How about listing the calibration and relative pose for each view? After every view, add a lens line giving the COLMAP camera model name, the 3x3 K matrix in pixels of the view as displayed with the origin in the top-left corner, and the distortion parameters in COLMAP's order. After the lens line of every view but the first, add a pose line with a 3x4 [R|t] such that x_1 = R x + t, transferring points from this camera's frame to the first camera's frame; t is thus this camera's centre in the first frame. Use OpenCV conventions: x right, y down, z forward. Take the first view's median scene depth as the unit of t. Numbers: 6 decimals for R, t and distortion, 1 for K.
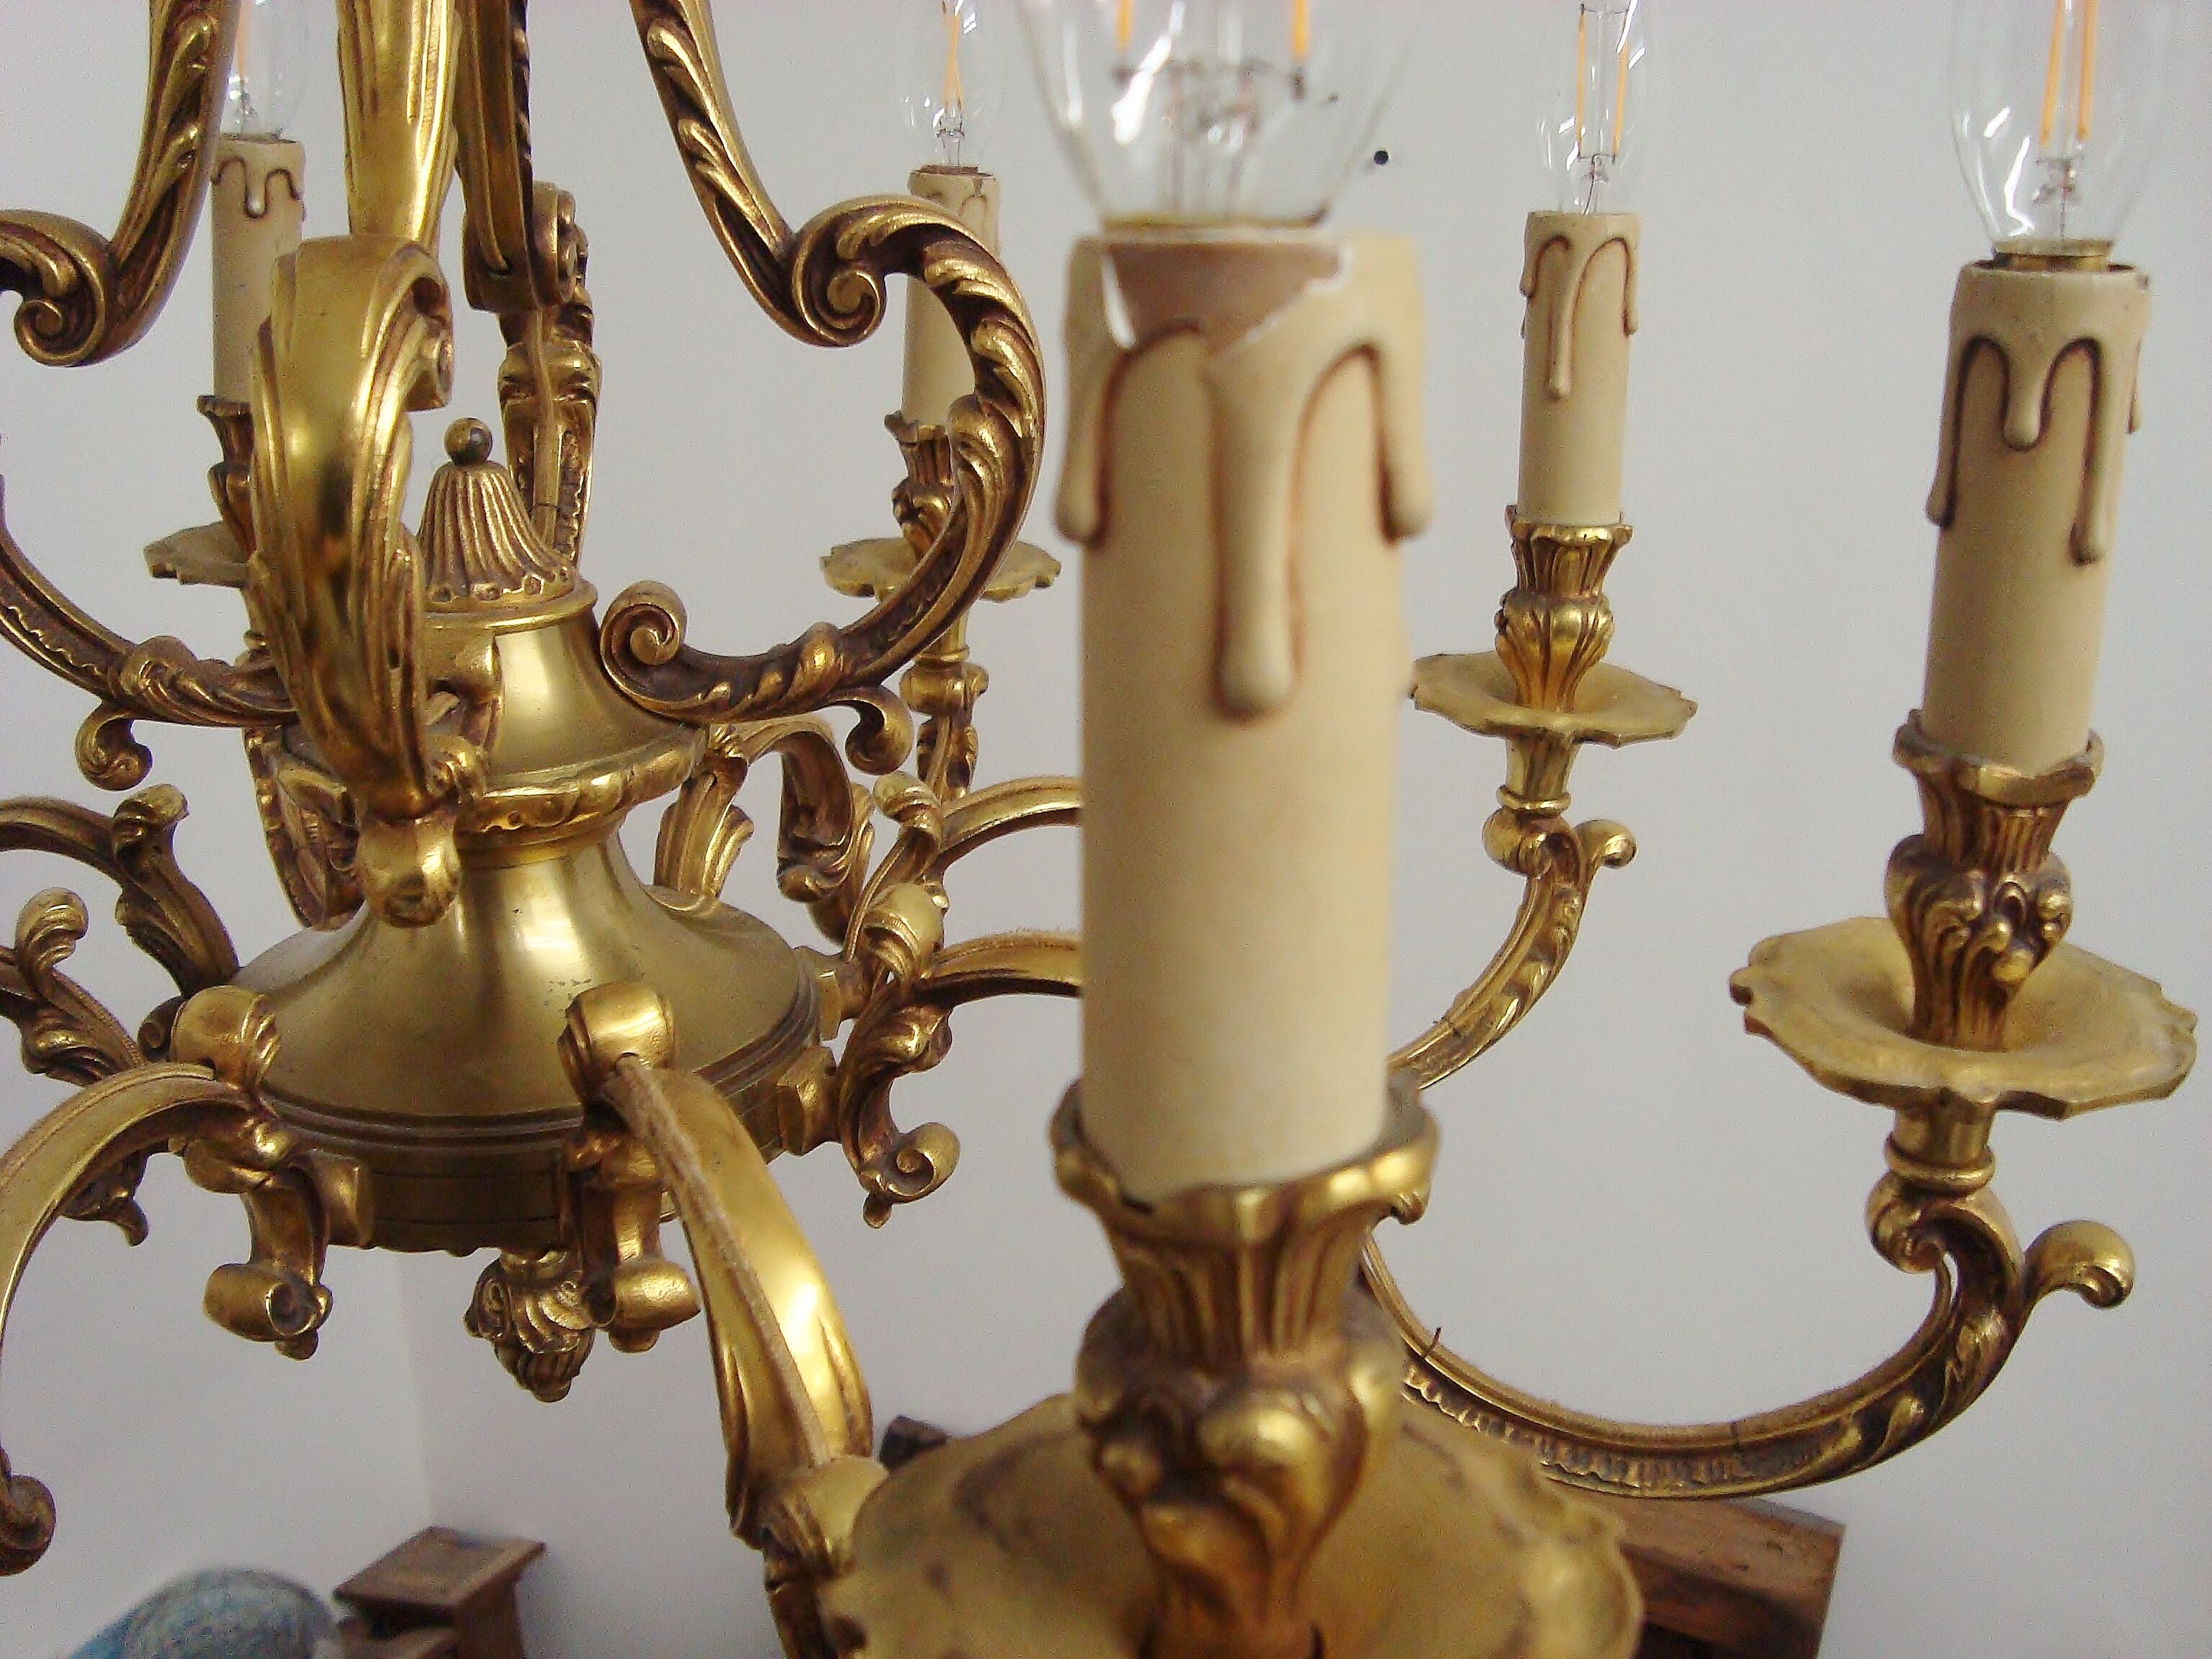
lens RADIAL K [[2139.4, 0, 1106.0], [0, 2139.4, 829.5], [0, 0, 1]] dist [-0.191942, 0.176712]
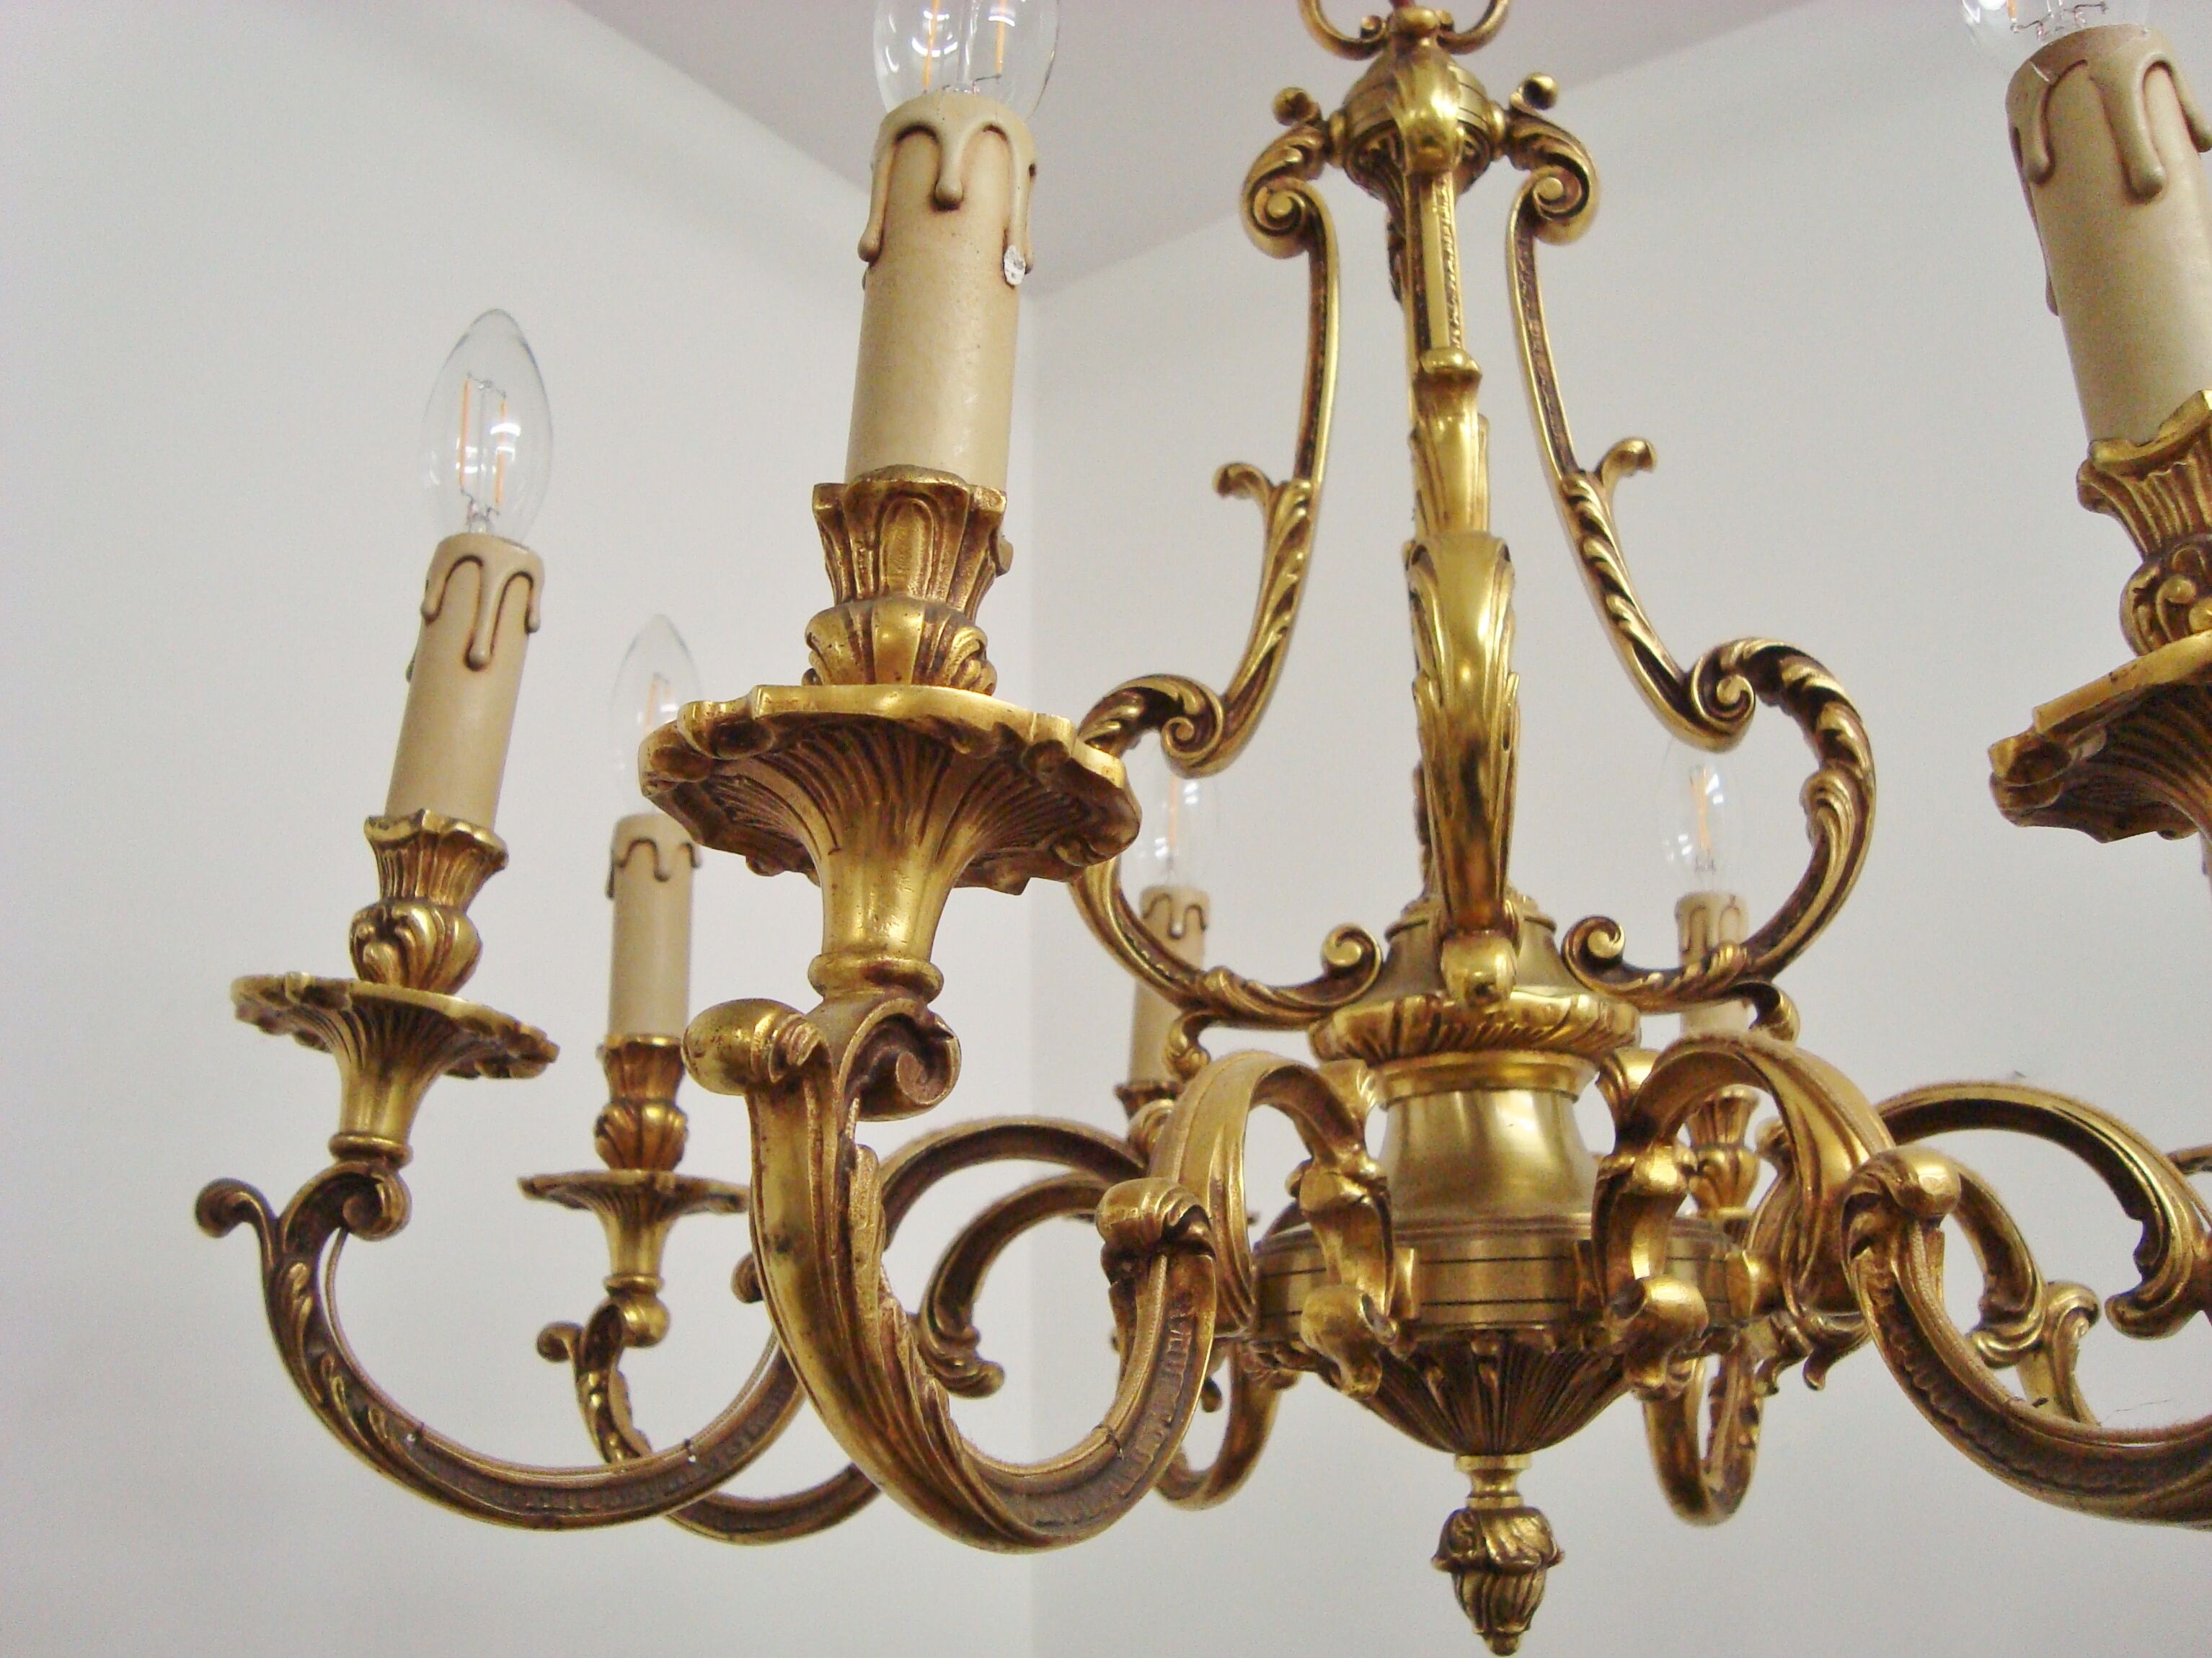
lens RADIAL K [[2153.1, 0, 1106.0], [0, 2153.1, 829.0], [0, 0, 1]] dist [-0.220846, 0.230833]
pose [[0.969534, -0.095159, -0.225717, -0.216566], [-0.056533, 0.809659, -0.584172, 0.686198], [0.238343, 0.579135, 0.779612, -0.178146]]
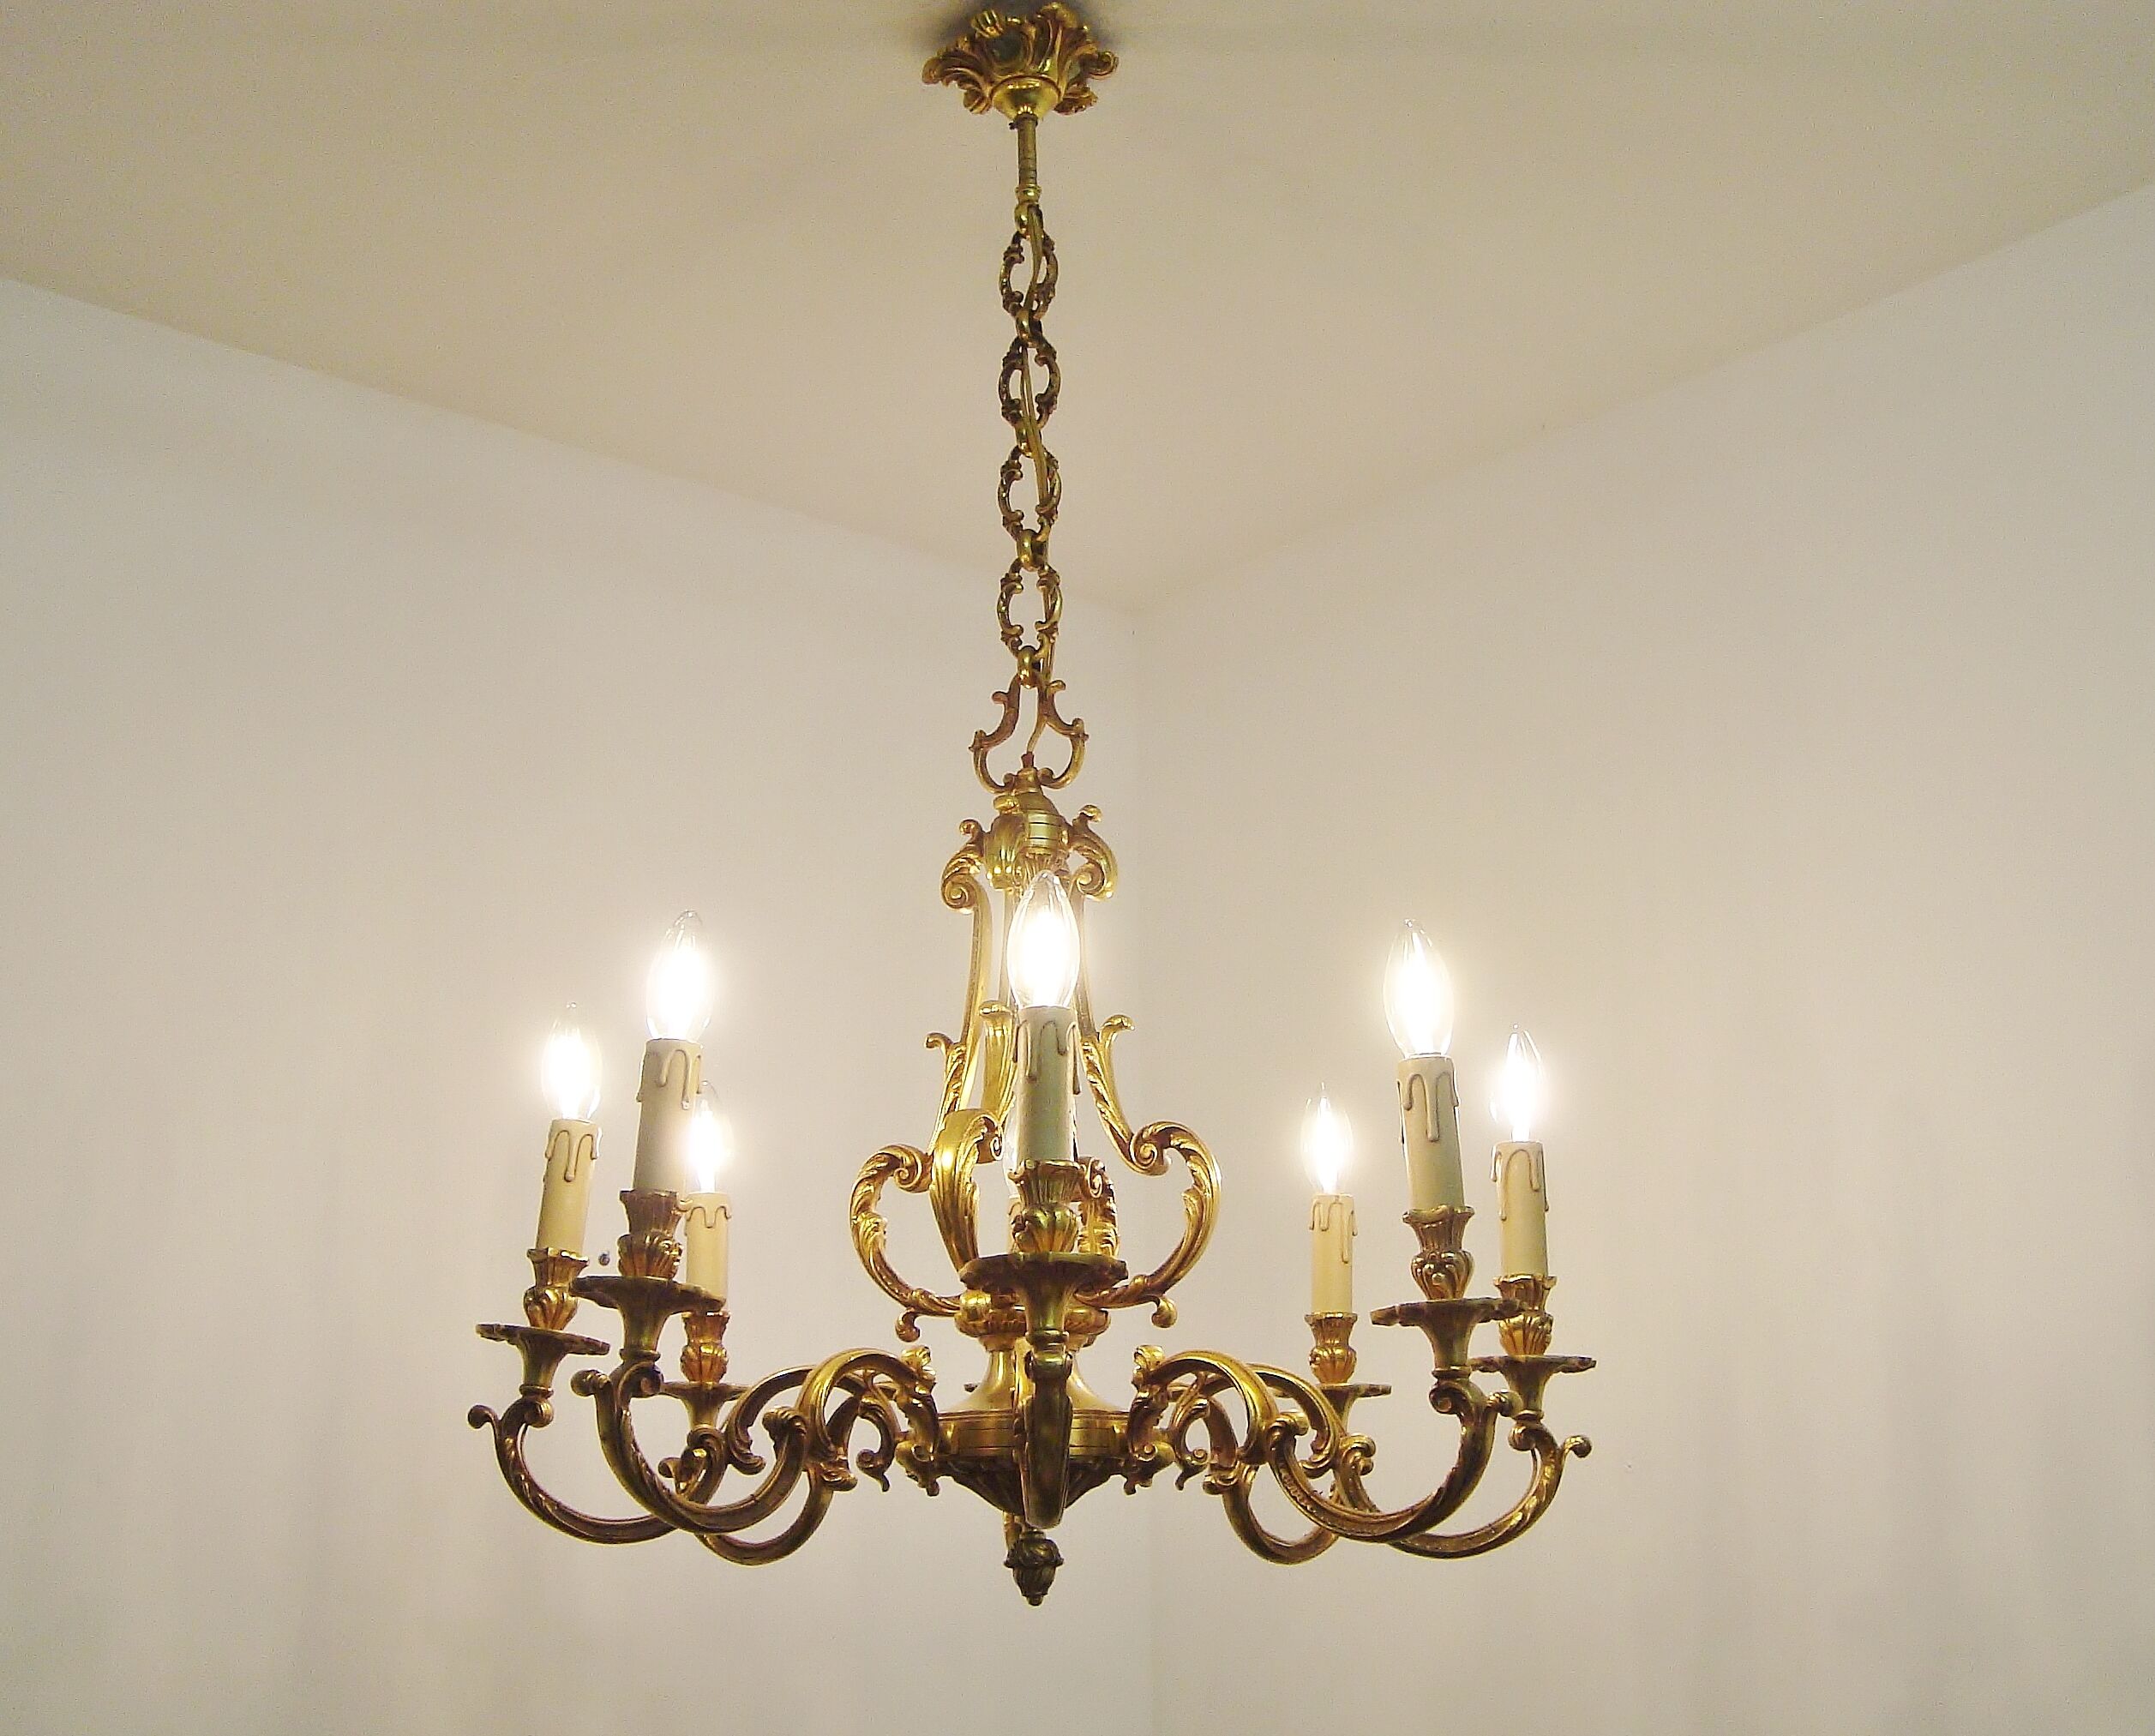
lens RADIAL K [[2518.1, 0, 1114.0], [0, 2518.1, 990.3], [0, 0, 1]] dist [-0.181957, 0.004400]
pose [[0.893952, -0.132524, -0.428121, 1.369172], [-0.122875, 0.846196, -0.518512, 1.383177], [0.430990, 0.516130, 0.740174, -1.744376]]
